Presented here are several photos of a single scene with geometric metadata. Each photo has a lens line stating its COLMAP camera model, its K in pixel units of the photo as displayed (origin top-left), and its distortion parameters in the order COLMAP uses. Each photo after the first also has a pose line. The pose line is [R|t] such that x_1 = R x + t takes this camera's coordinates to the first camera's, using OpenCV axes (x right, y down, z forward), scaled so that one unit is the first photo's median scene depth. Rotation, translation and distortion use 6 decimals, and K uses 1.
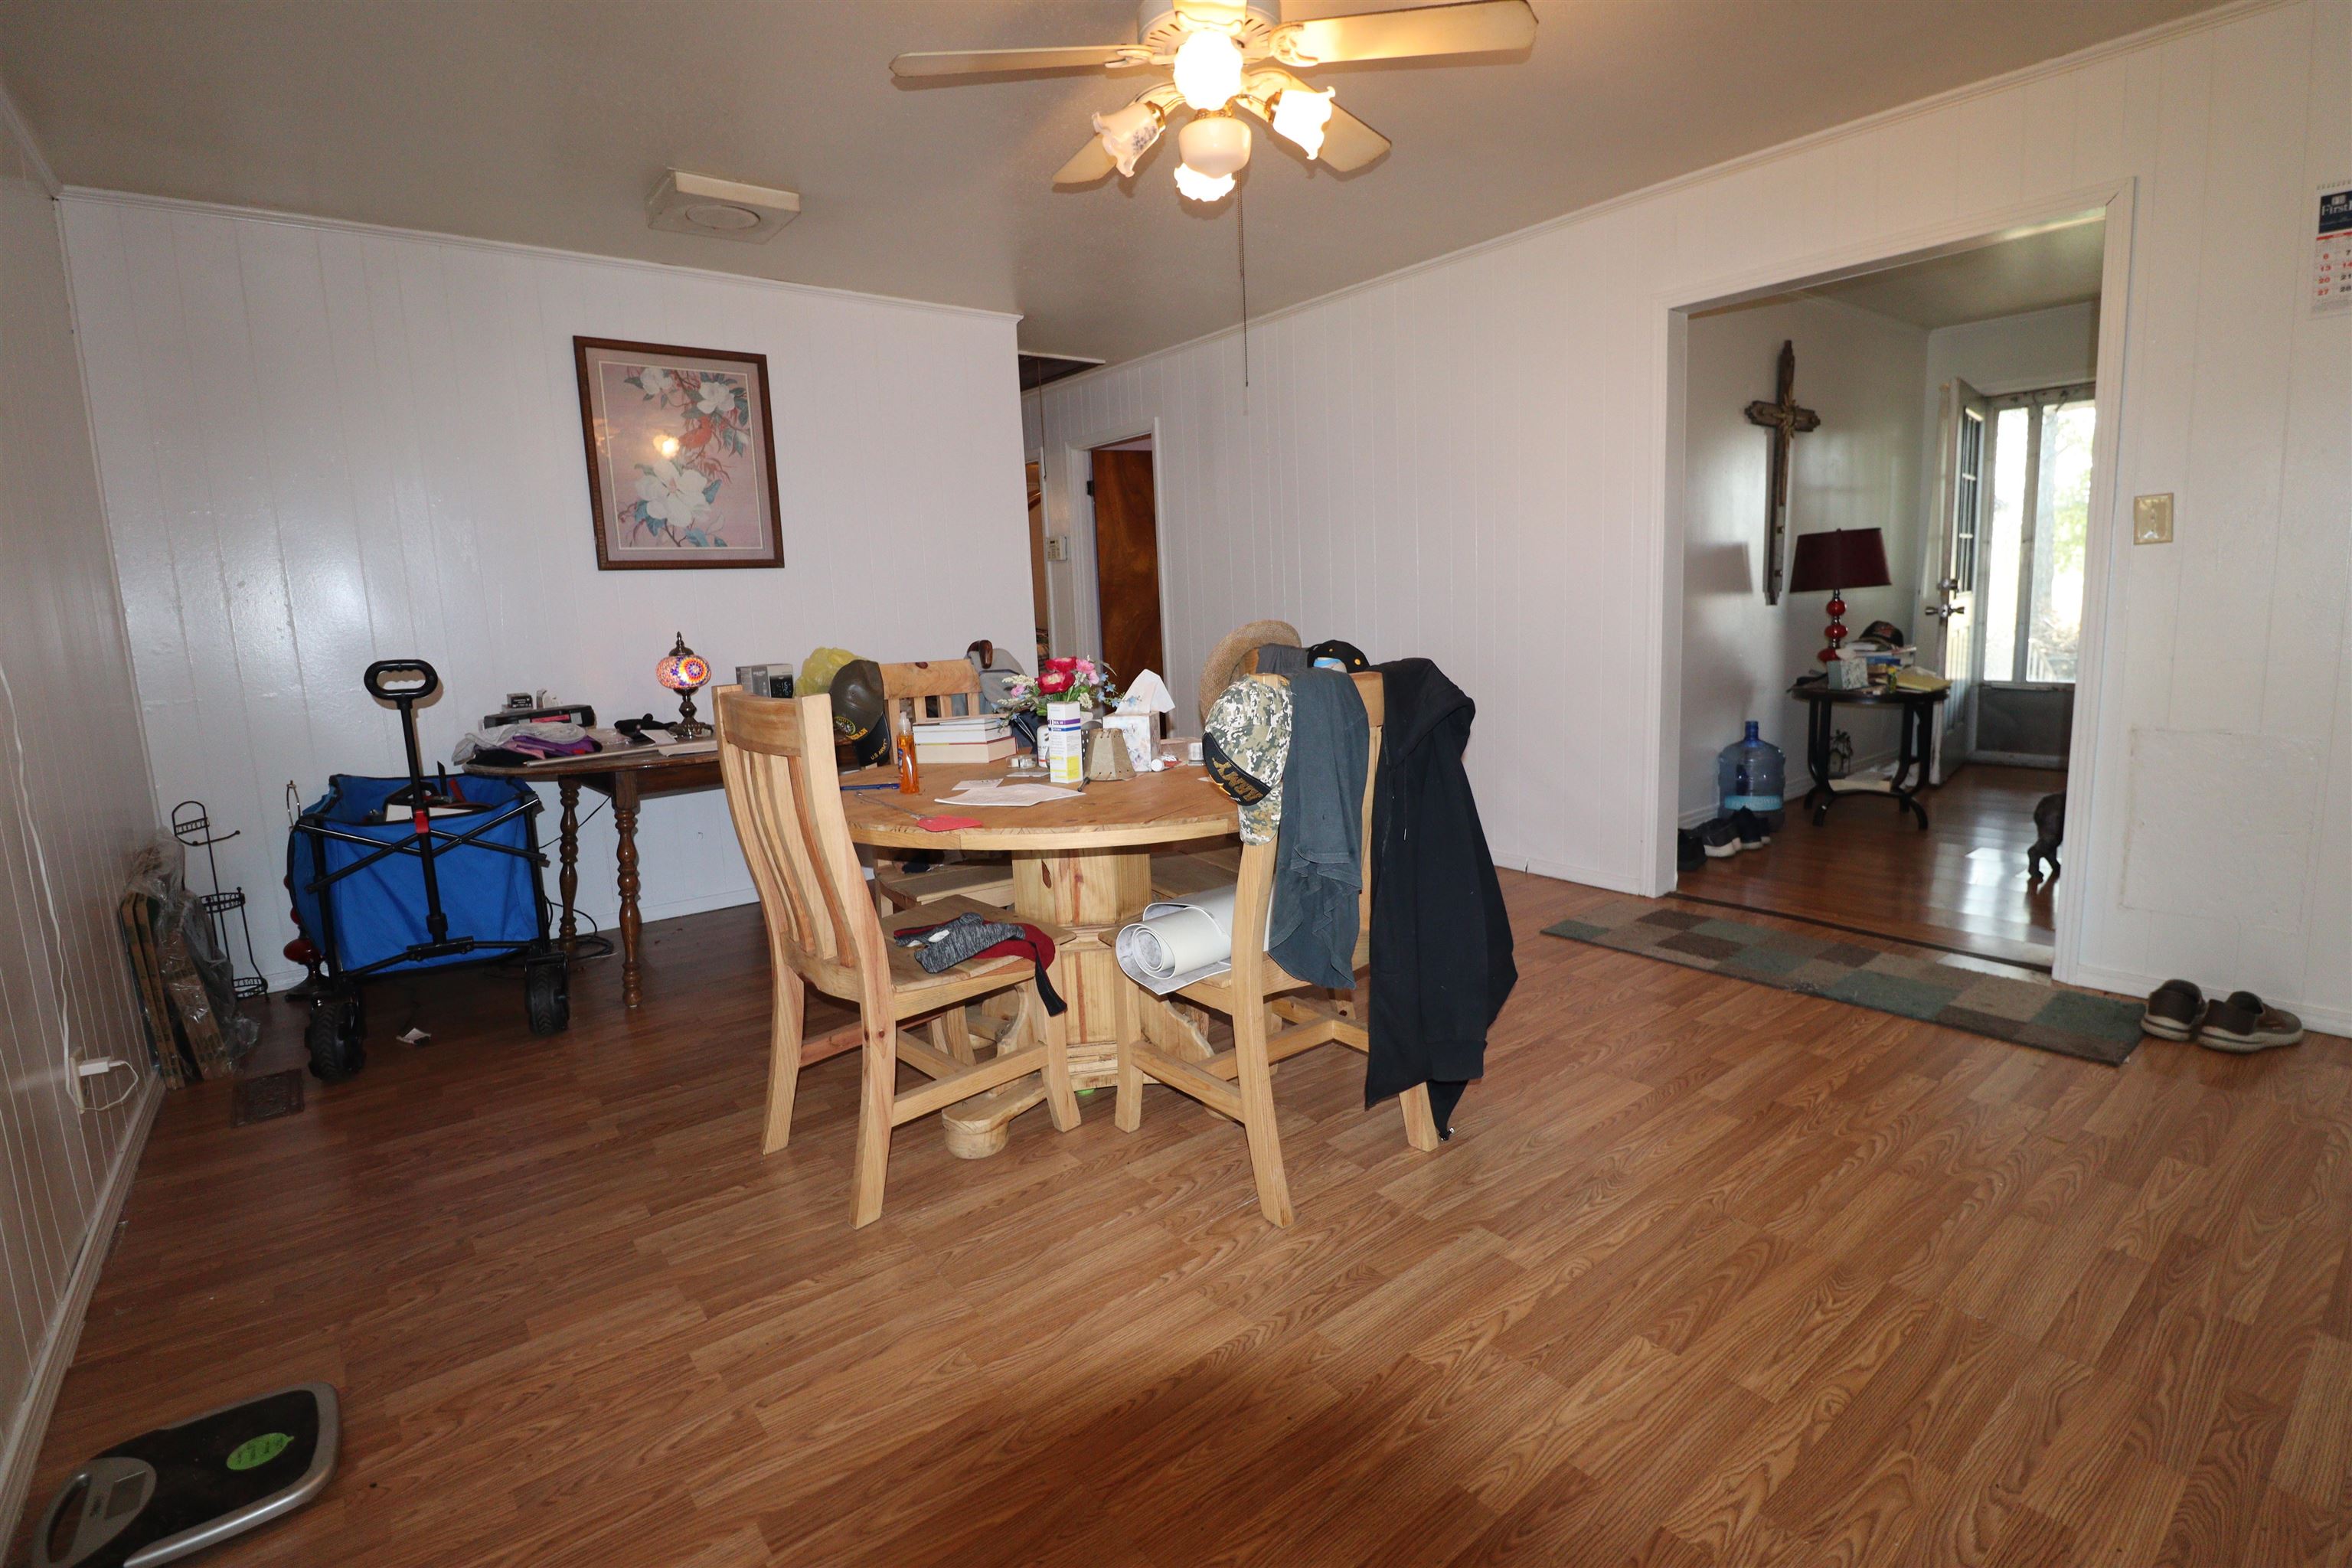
lens RADIAL K [[1090.5, 0, 1171.2], [0, 1090.5, 771.1], [0, 0, 1]] dist [-0.006748, -0.008699]
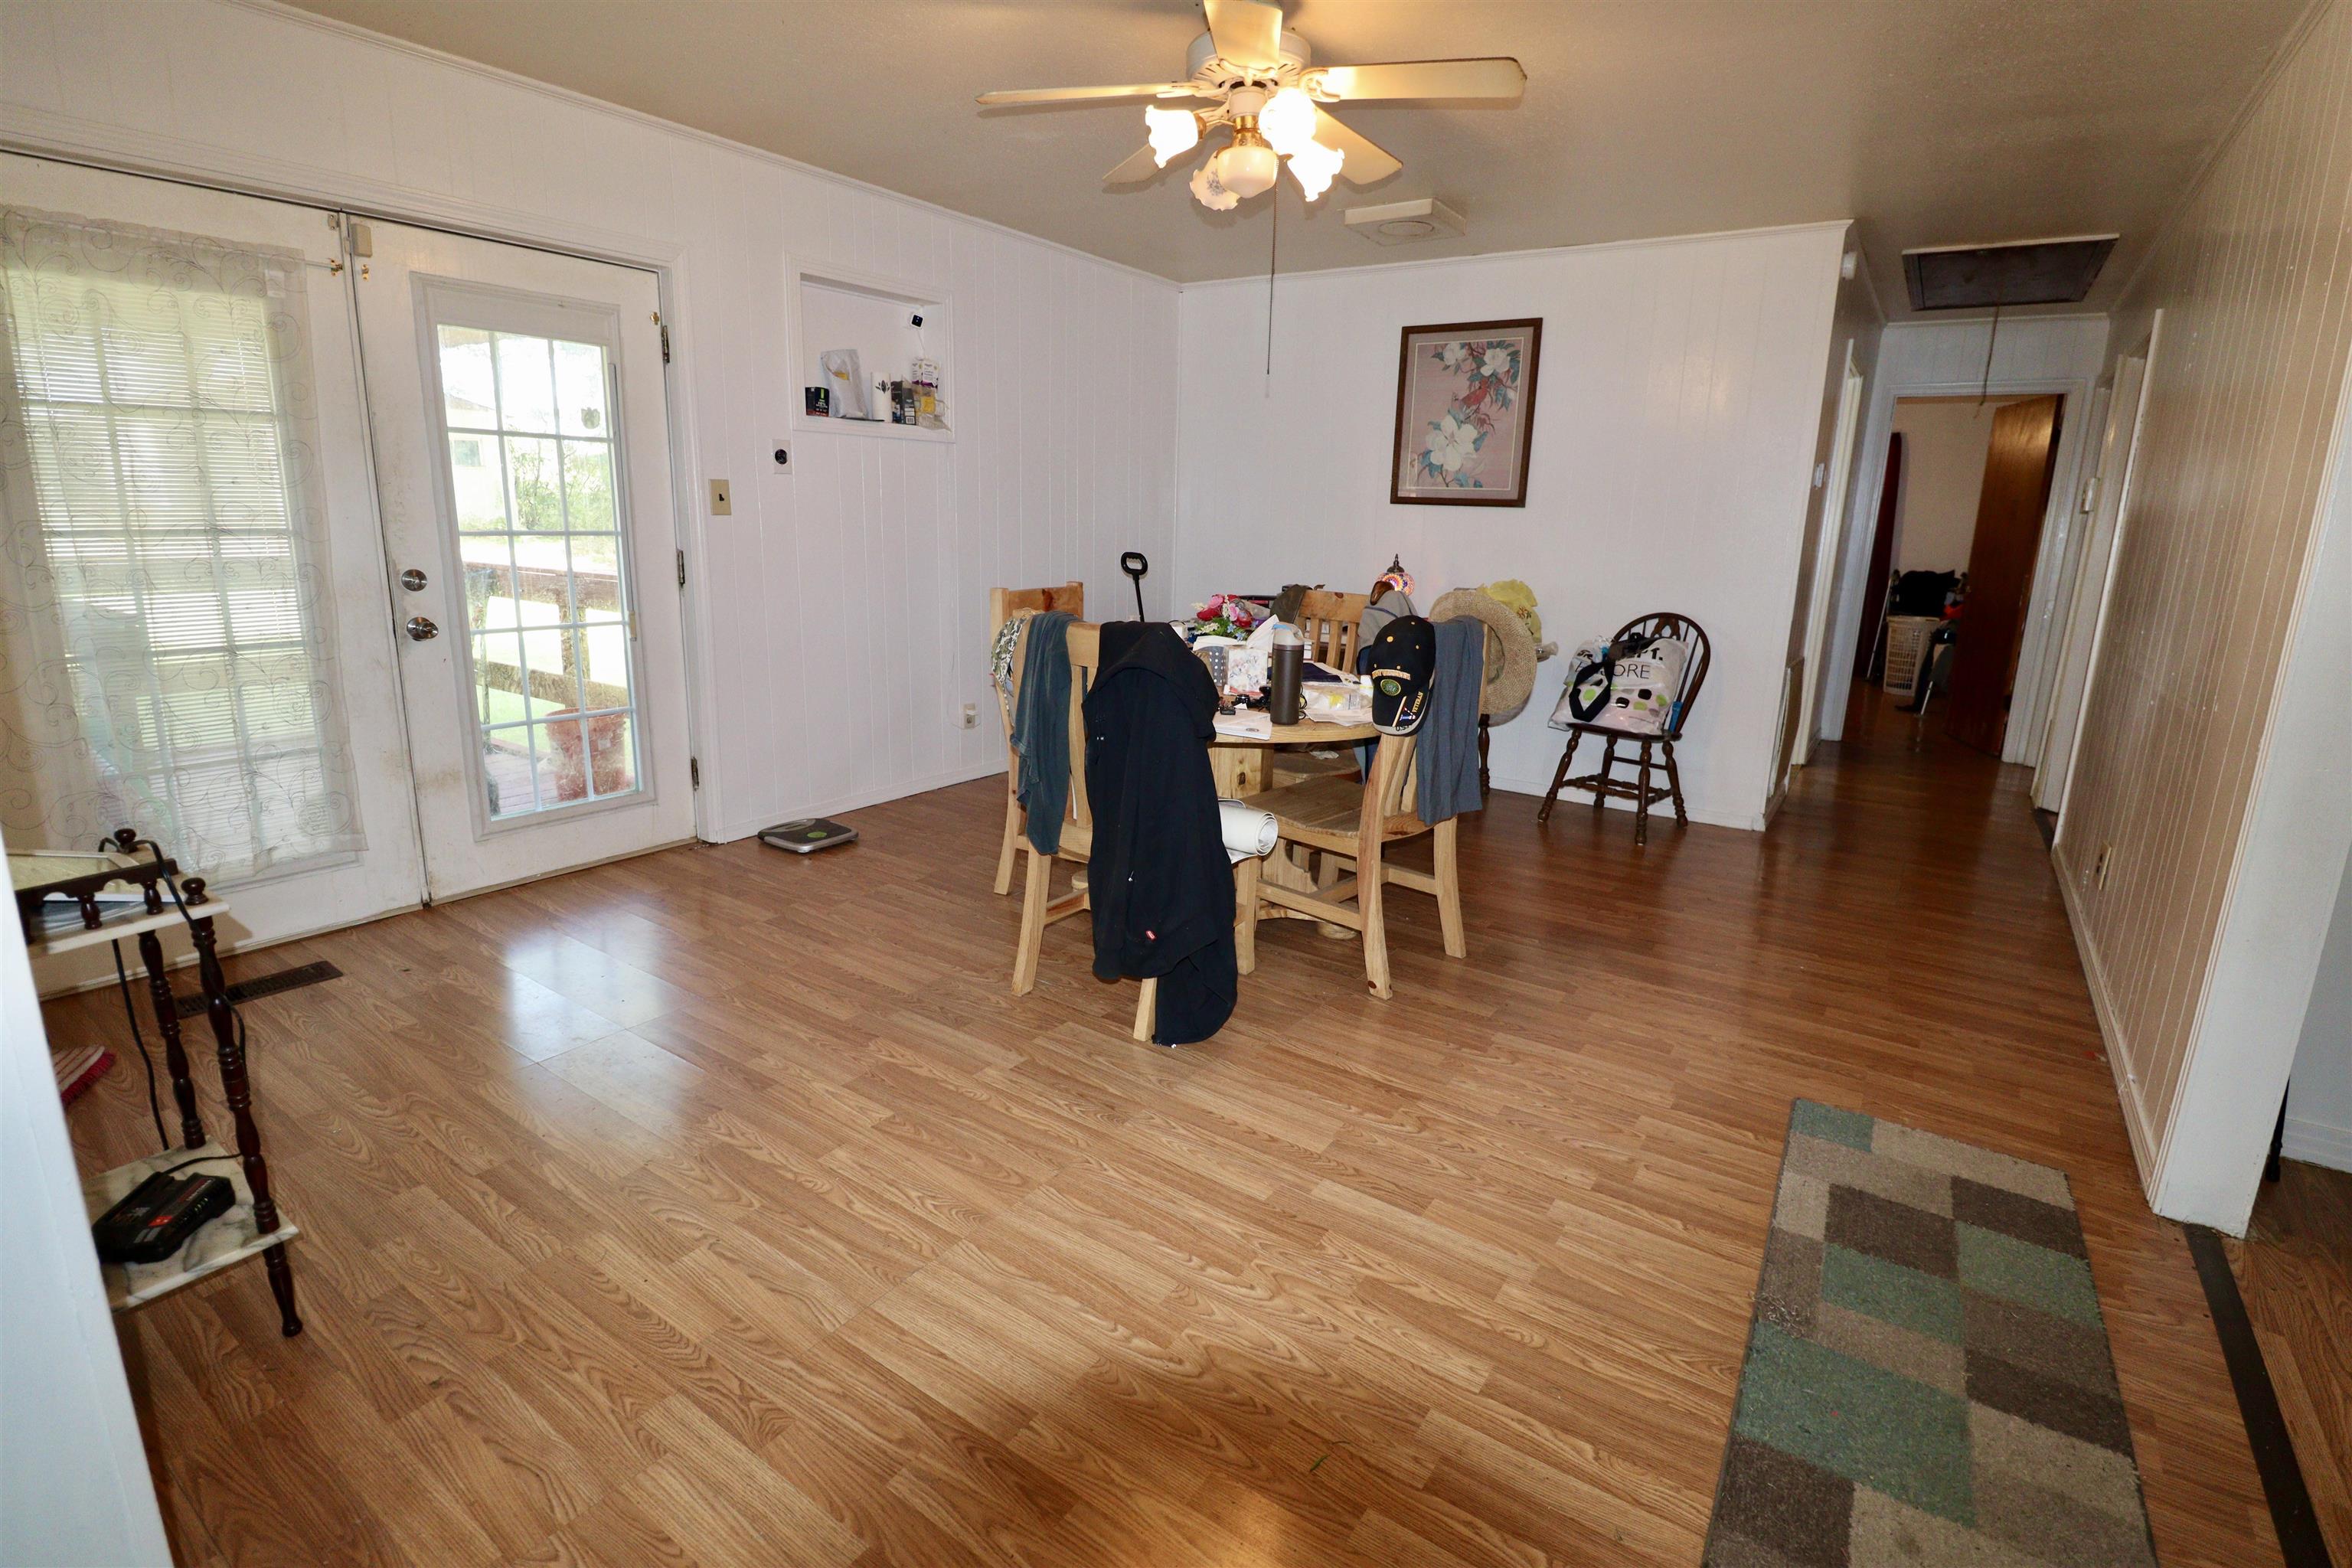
lens RADIAL K [[1090.5, 0, 1184.0], [0, 1090.5, 746.1], [0, 0, 1]] dist [-0.006748, -0.008699]
pose [[0.294060, 0.245437, -0.923737, 0.725734], [-0.195966, 0.961417, 0.193066, -0.108457], [0.935482, 0.124248, 0.330811, 0.361038]]
